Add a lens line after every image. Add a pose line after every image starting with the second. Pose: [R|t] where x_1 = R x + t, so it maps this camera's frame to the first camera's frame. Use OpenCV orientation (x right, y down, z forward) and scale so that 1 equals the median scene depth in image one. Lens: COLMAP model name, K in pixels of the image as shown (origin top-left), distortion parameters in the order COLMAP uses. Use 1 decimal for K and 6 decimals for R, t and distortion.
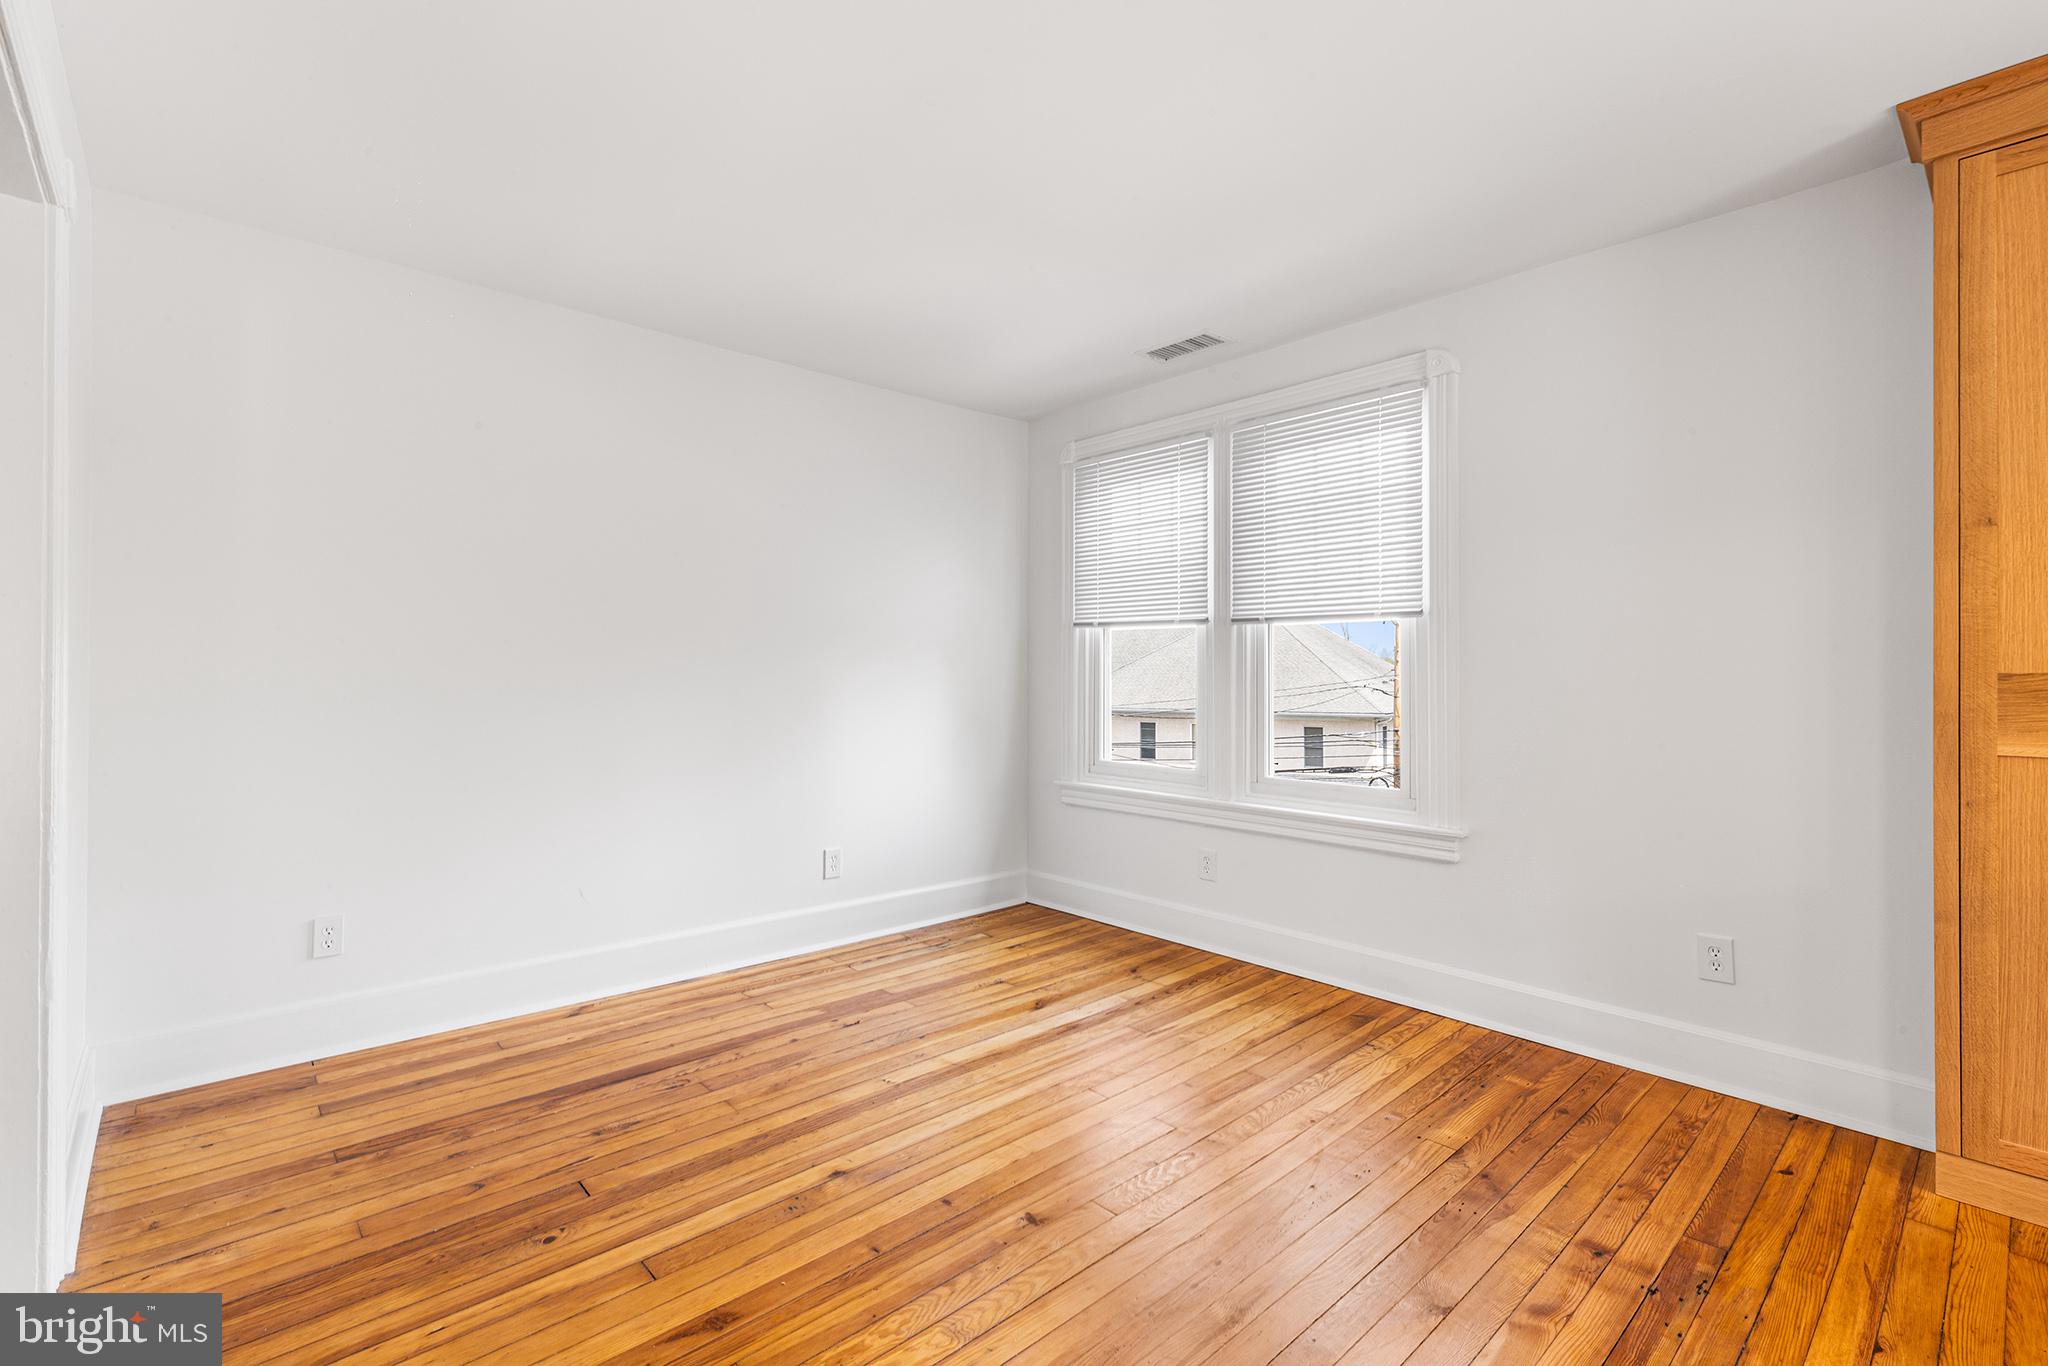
lens RADIAL K [[920.1, 0, 1029.8], [0, 920.1, 674.5], [0, 0, 1]] dist [0.002597, -0.000021]
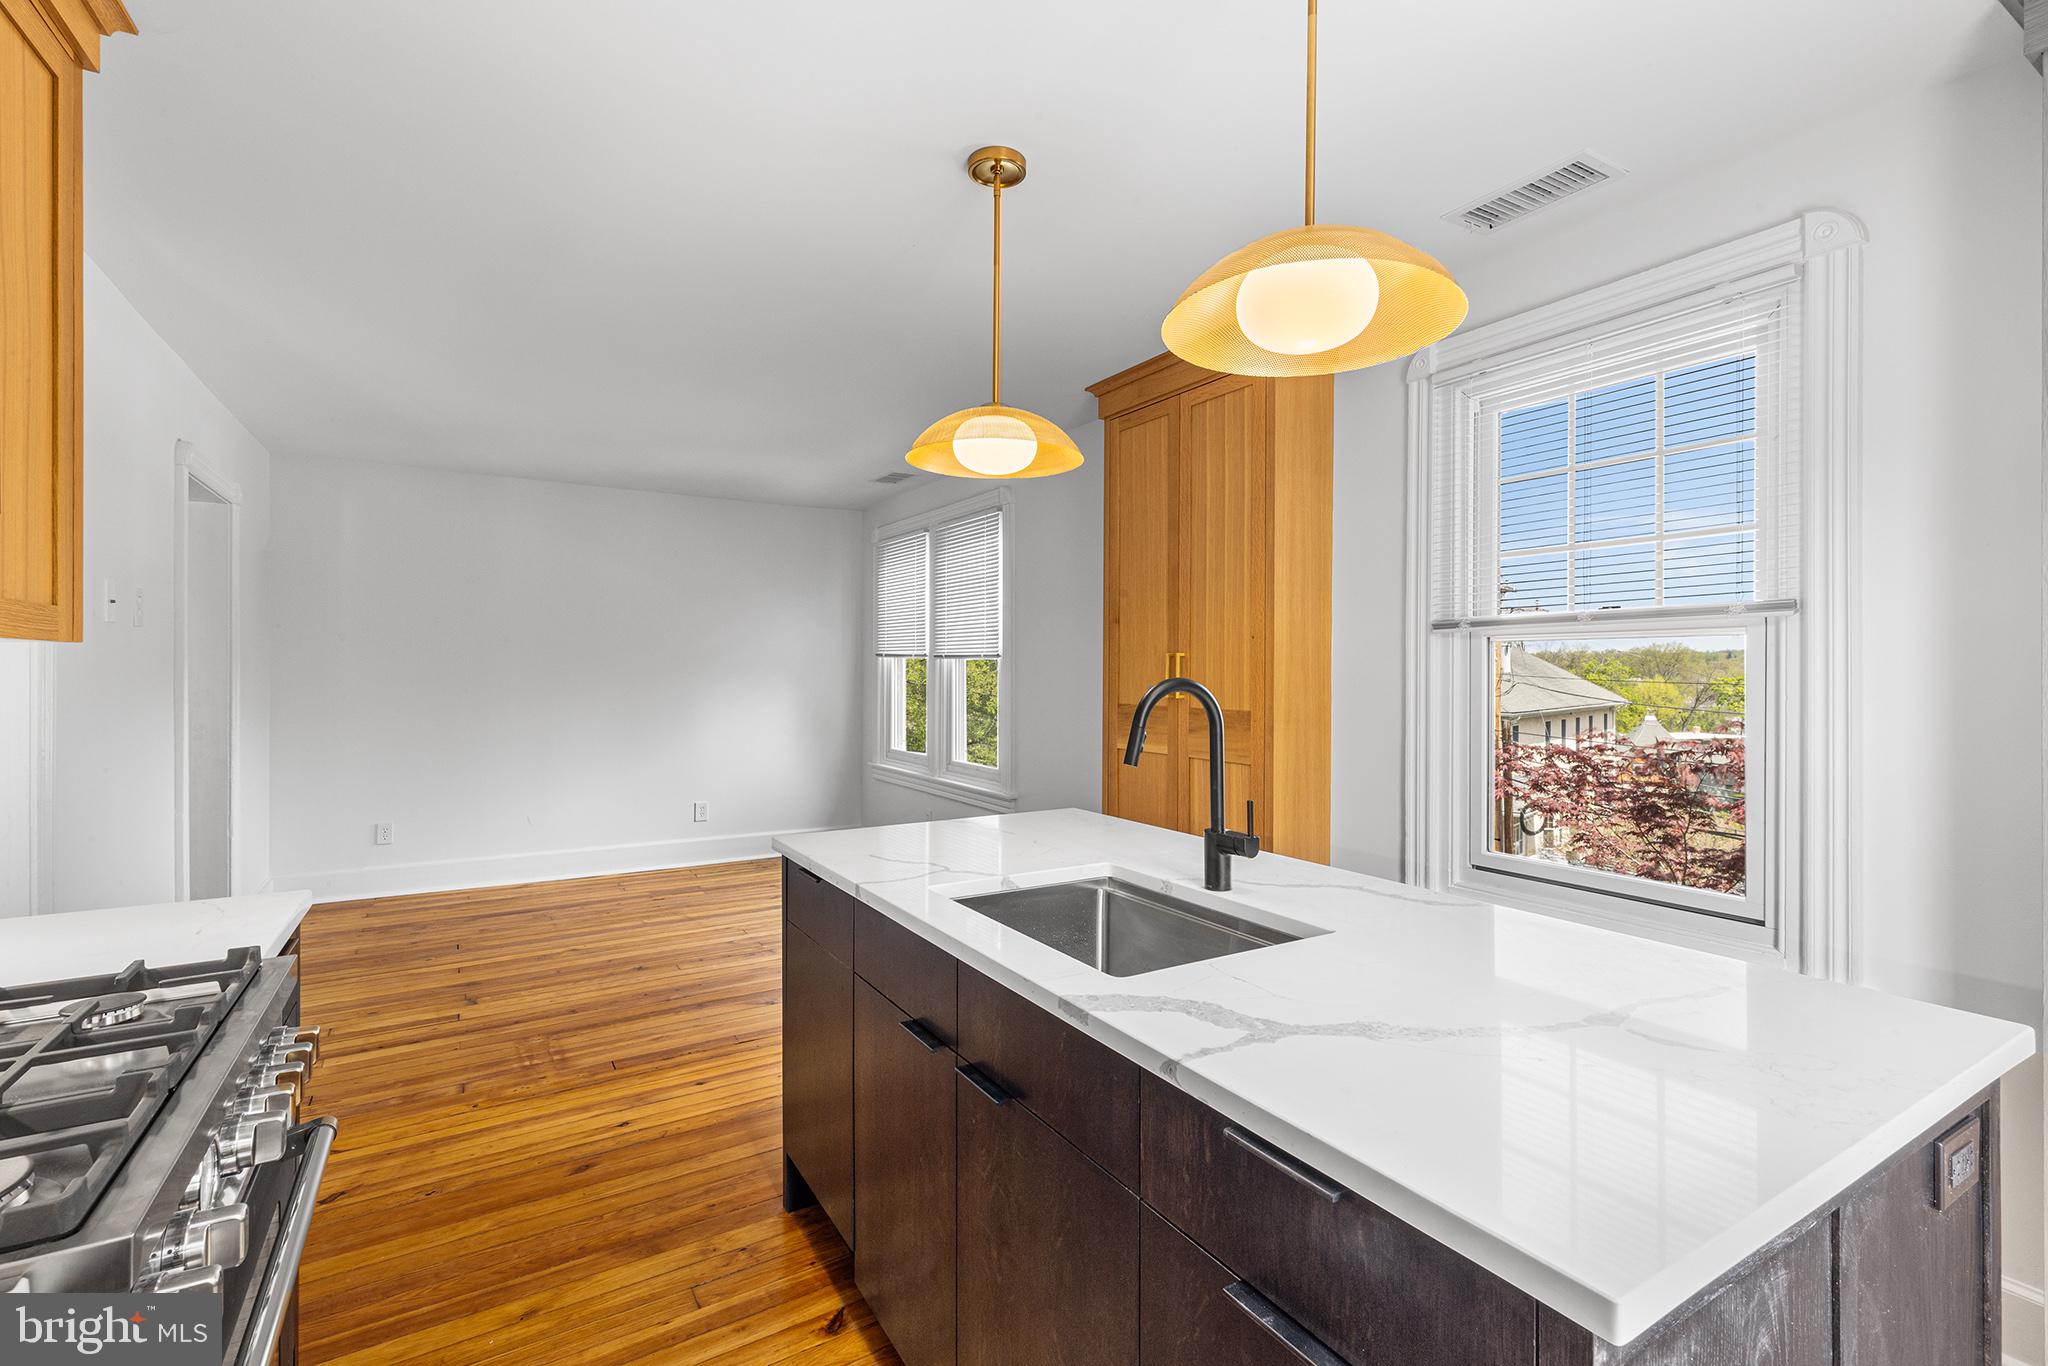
lens RADIAL K [[917.4, 0, 1024.0], [0, 917.4, 683.0], [0, 0, 1]] dist [0.001184, -0.000532]
pose [[0.982865, 0.004458, -0.184271, 0.850456], [-0.002119, 0.999915, 0.012886, -0.046685], [0.184313, -0.012275, 0.982791, -0.582805]]
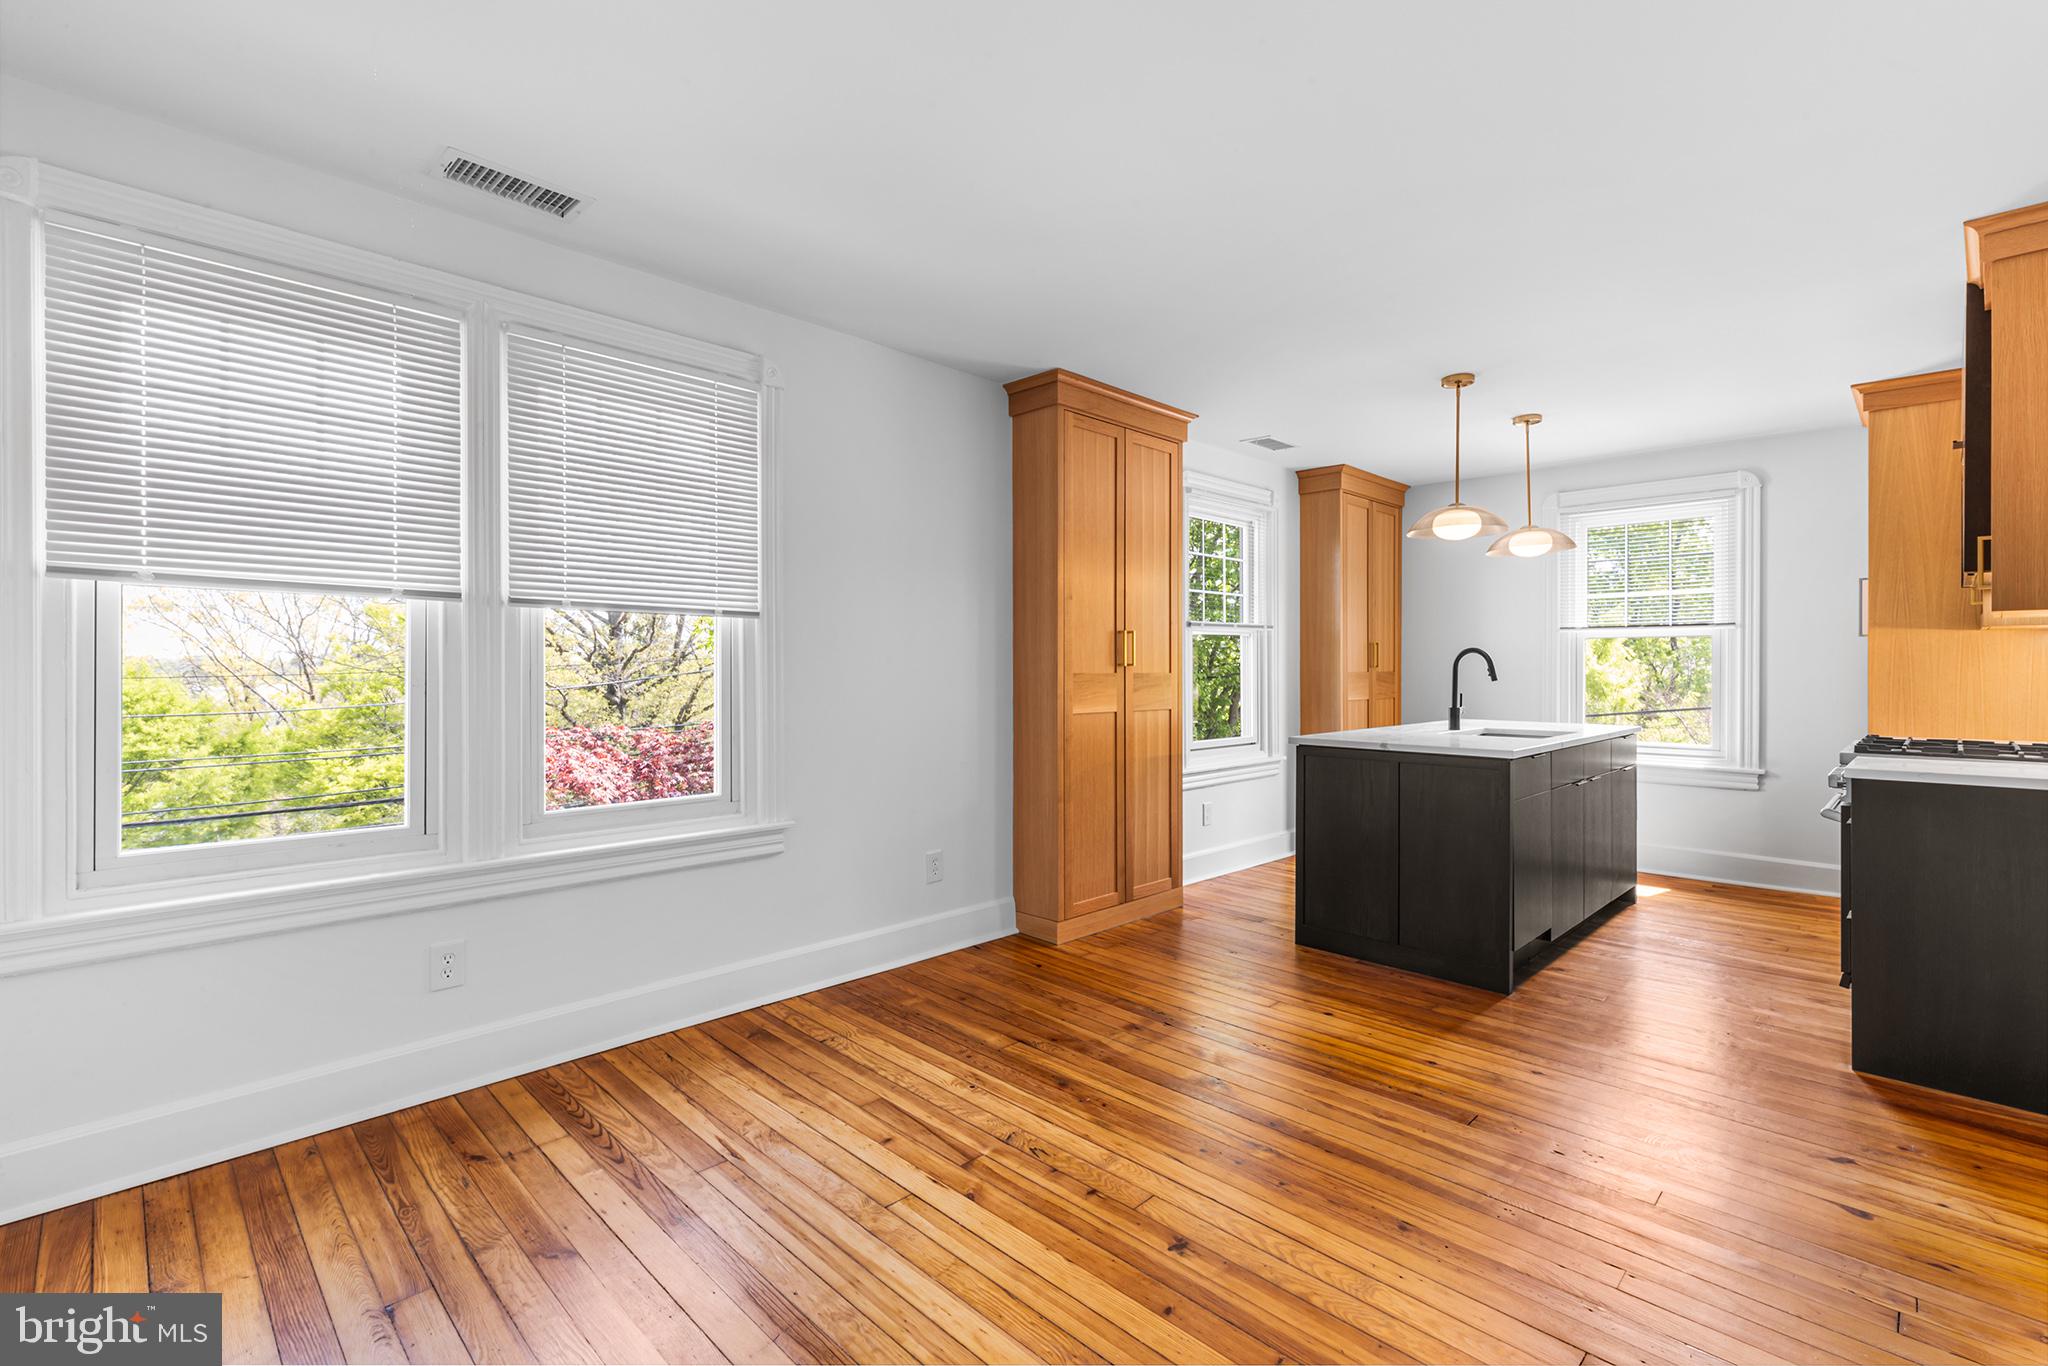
lens RADIAL K [[912.7, 0, 1023.9], [0, 912.7, 669.8], [0, 0, 1]] dist [0.003297, 0.000970]
pose [[-0.048352, -0.000346, 0.998830, -0.662949], [0.000964, 0.999999, 0.000393, -0.006490], [-0.998830, 0.000981, -0.048351, 0.850467]]
